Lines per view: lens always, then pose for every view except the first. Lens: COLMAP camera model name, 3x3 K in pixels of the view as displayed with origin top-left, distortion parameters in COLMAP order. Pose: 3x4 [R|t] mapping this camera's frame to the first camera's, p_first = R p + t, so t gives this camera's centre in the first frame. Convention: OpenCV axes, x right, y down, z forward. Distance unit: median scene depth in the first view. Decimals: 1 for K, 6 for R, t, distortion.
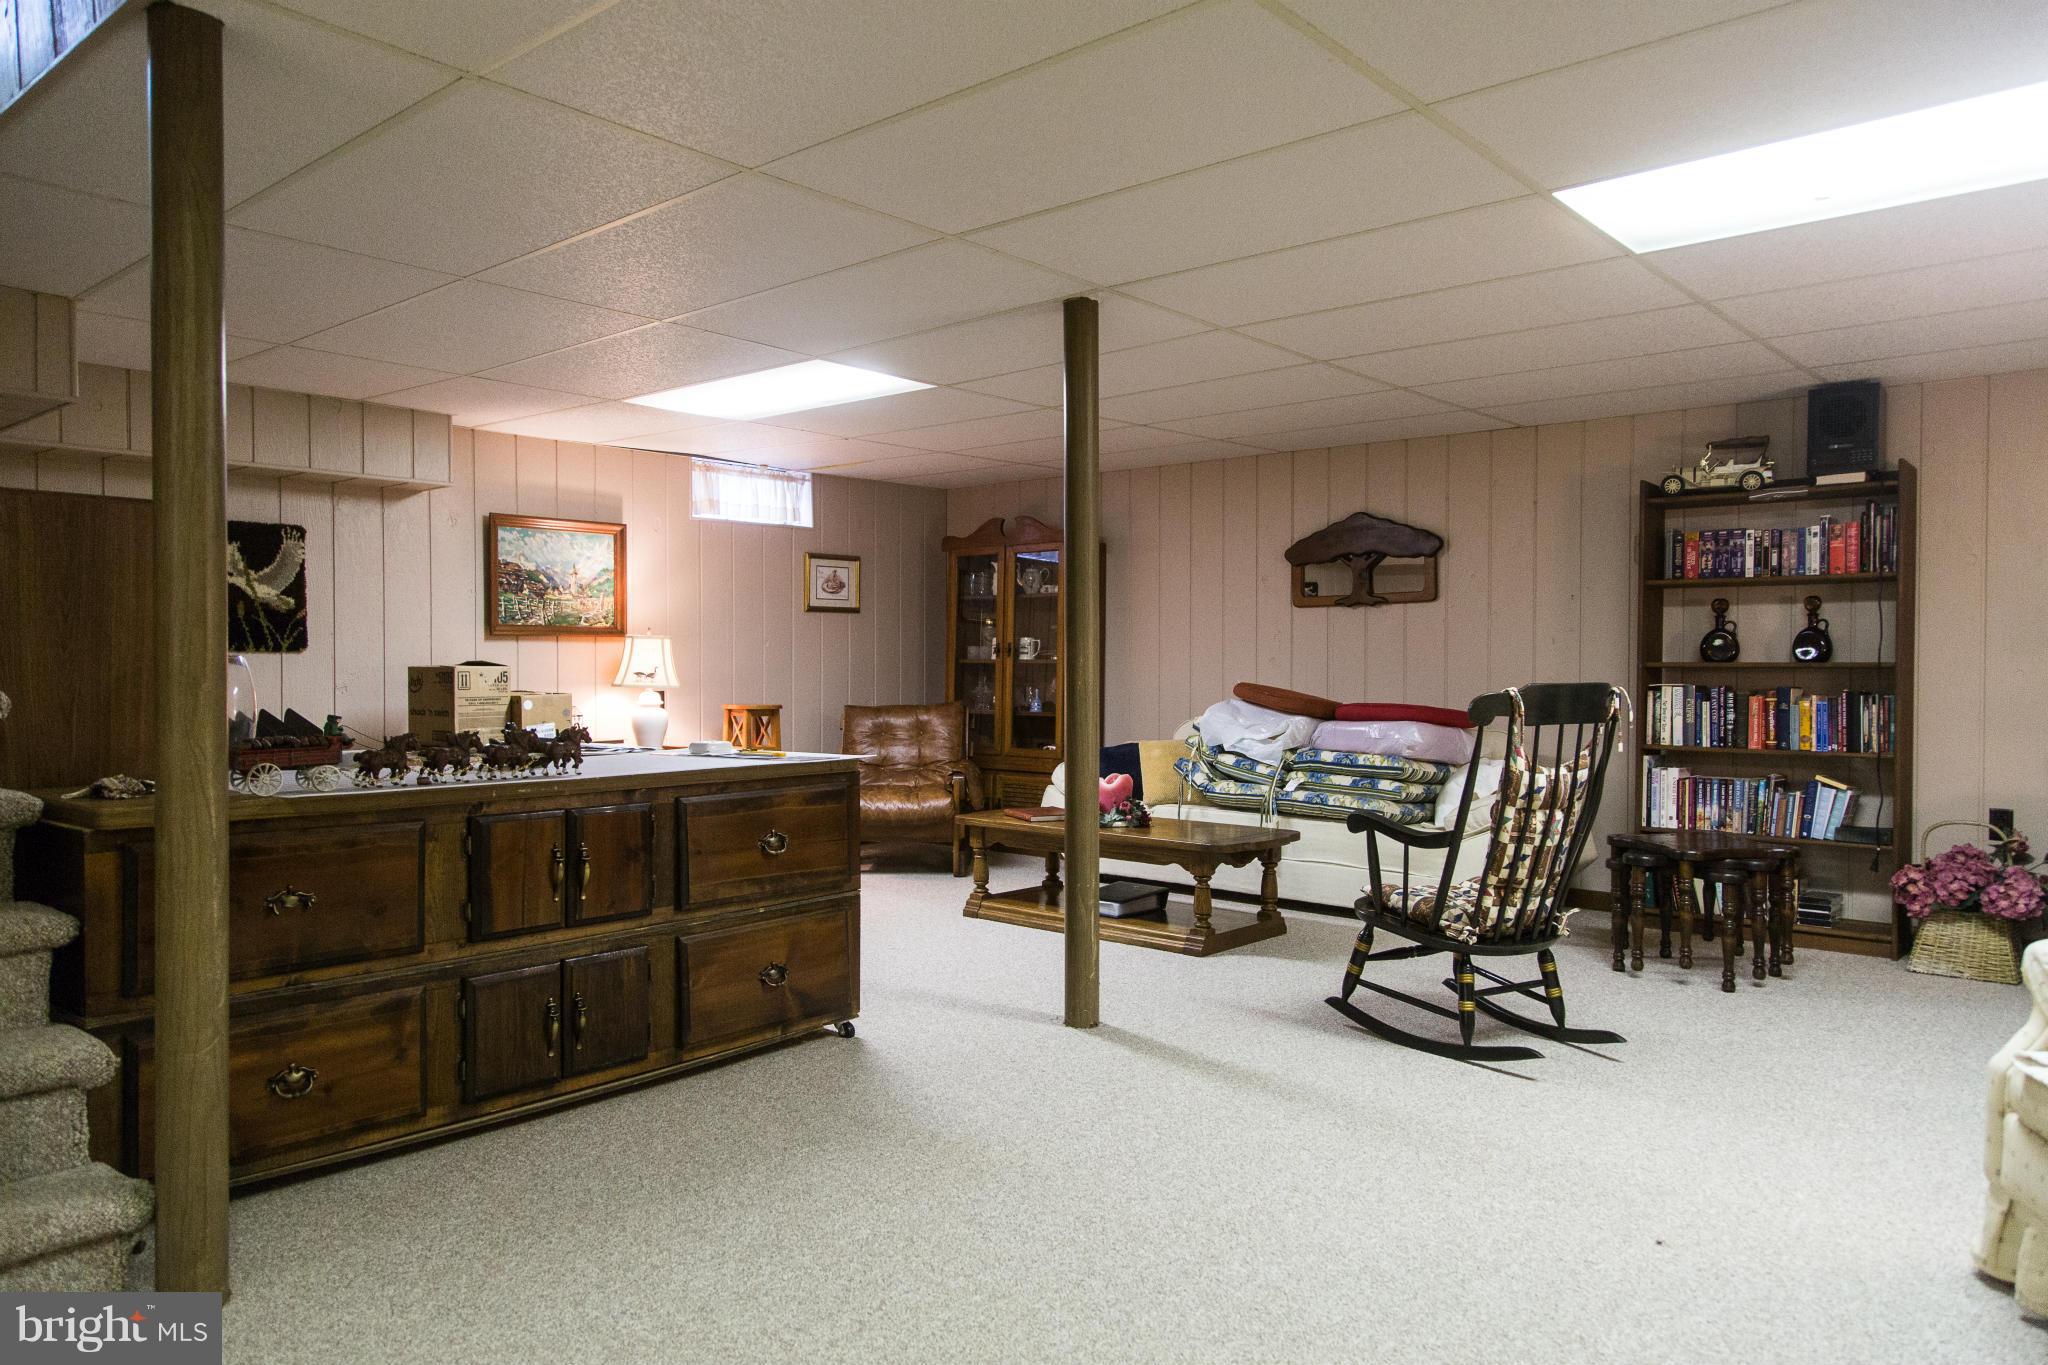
lens RADIAL K [[1417.5, 0, 1024.0], [0, 1417.5, 682.5], [0, 0, 1]] dist [-0.088709, 0.007380]
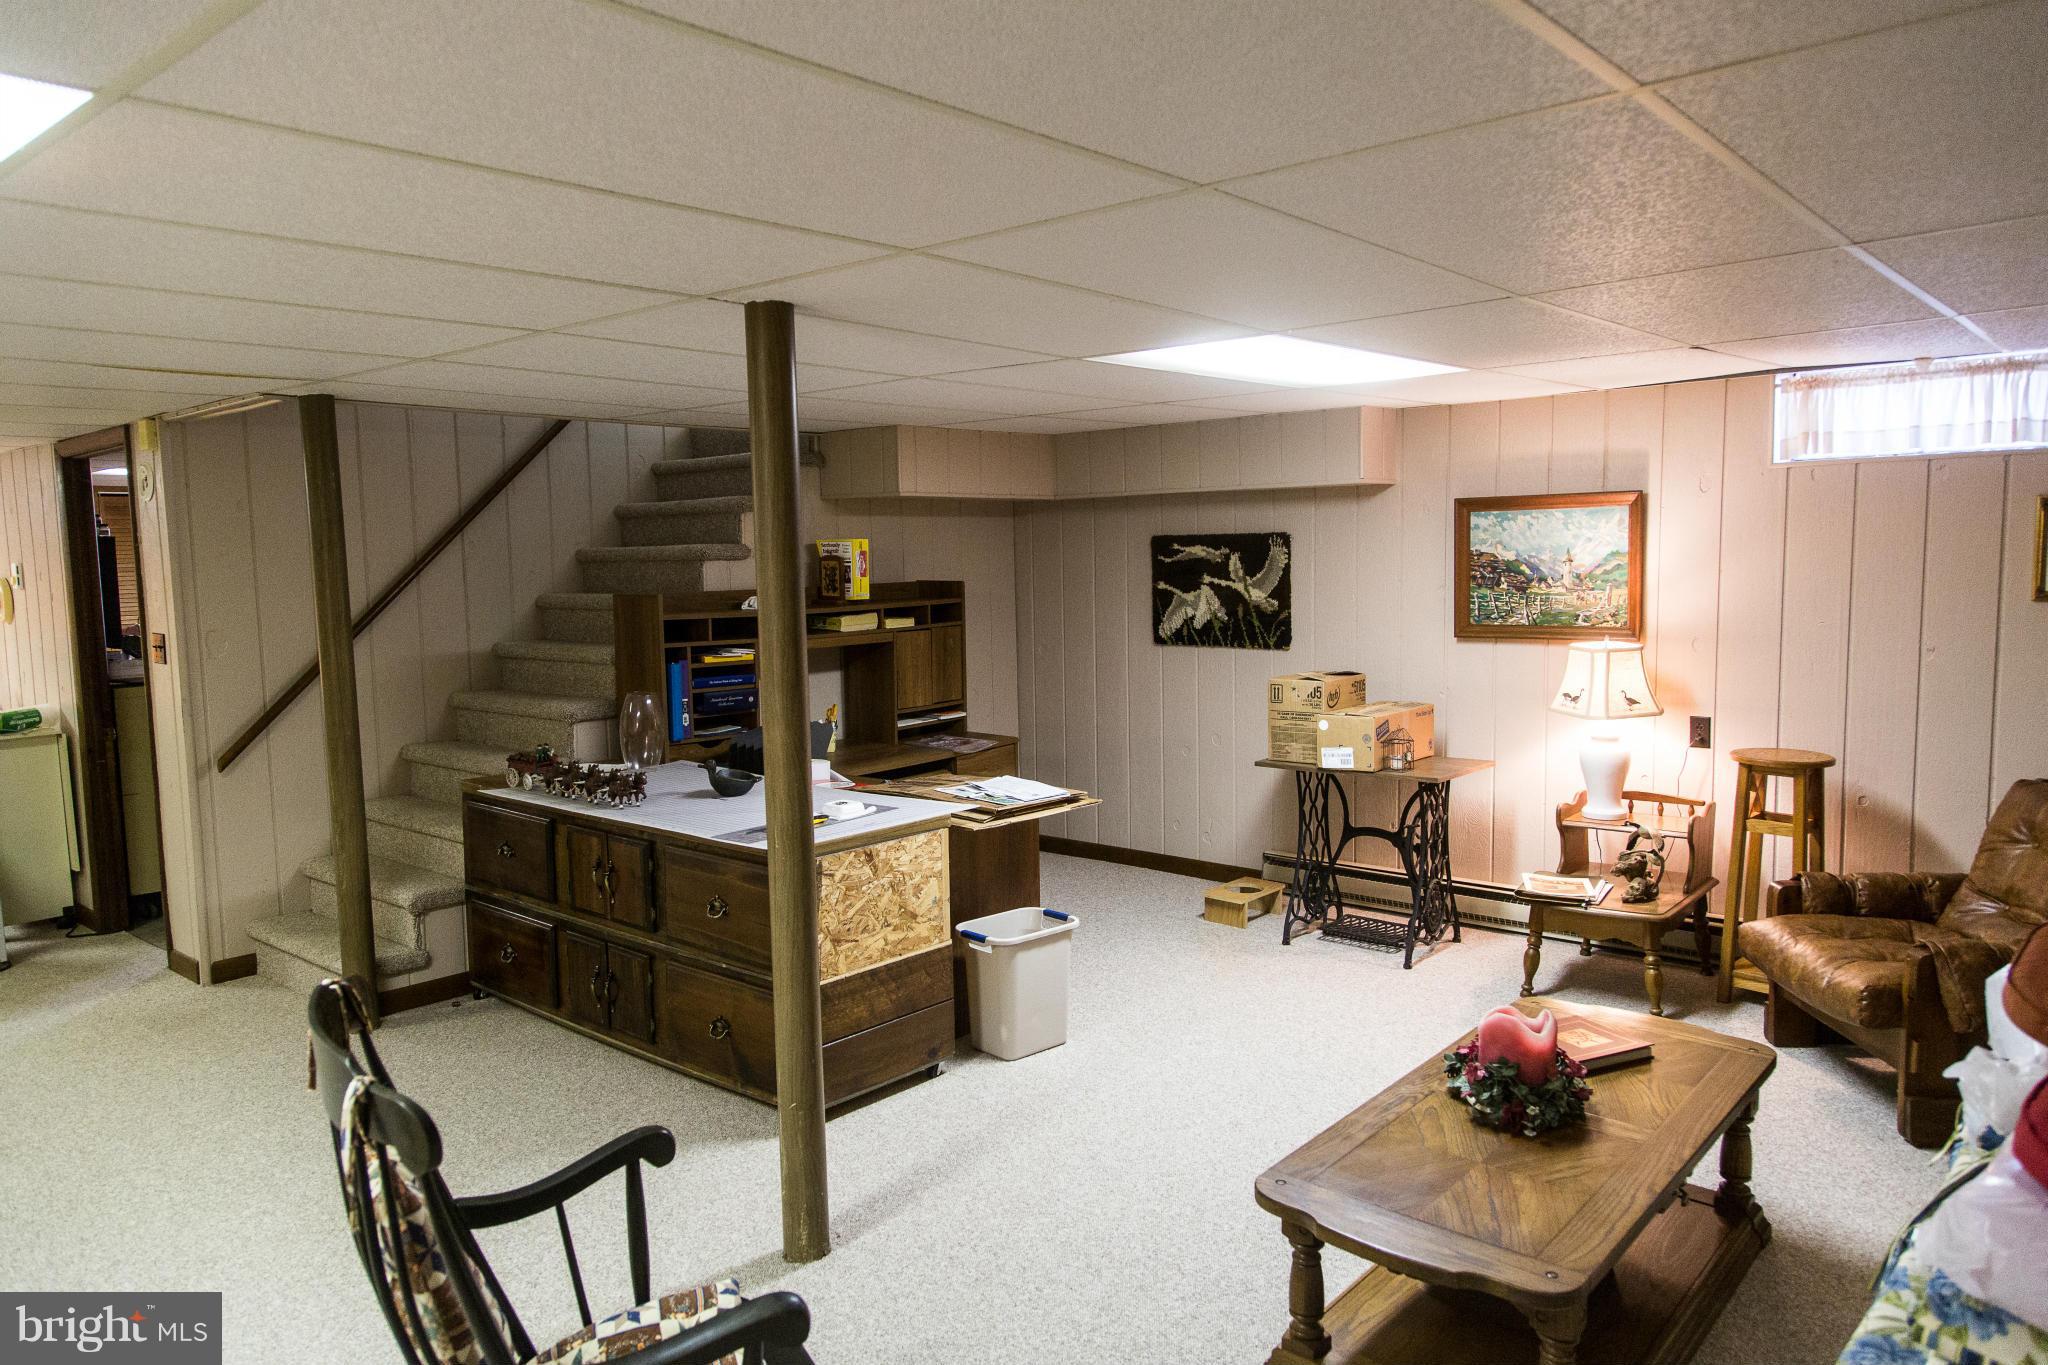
lens RADIAL K [[1386.6, 0, 1024.0], [0, 1386.6, 682.5], [0, 0, 1]] dist [0.009395, -0.001218]
pose [[-0.023231, 0.094830, -0.995222, 0.497873], [0.013815, 0.995426, 0.094527, -0.090269], [0.999635, -0.011553, -0.024435, 0.728614]]
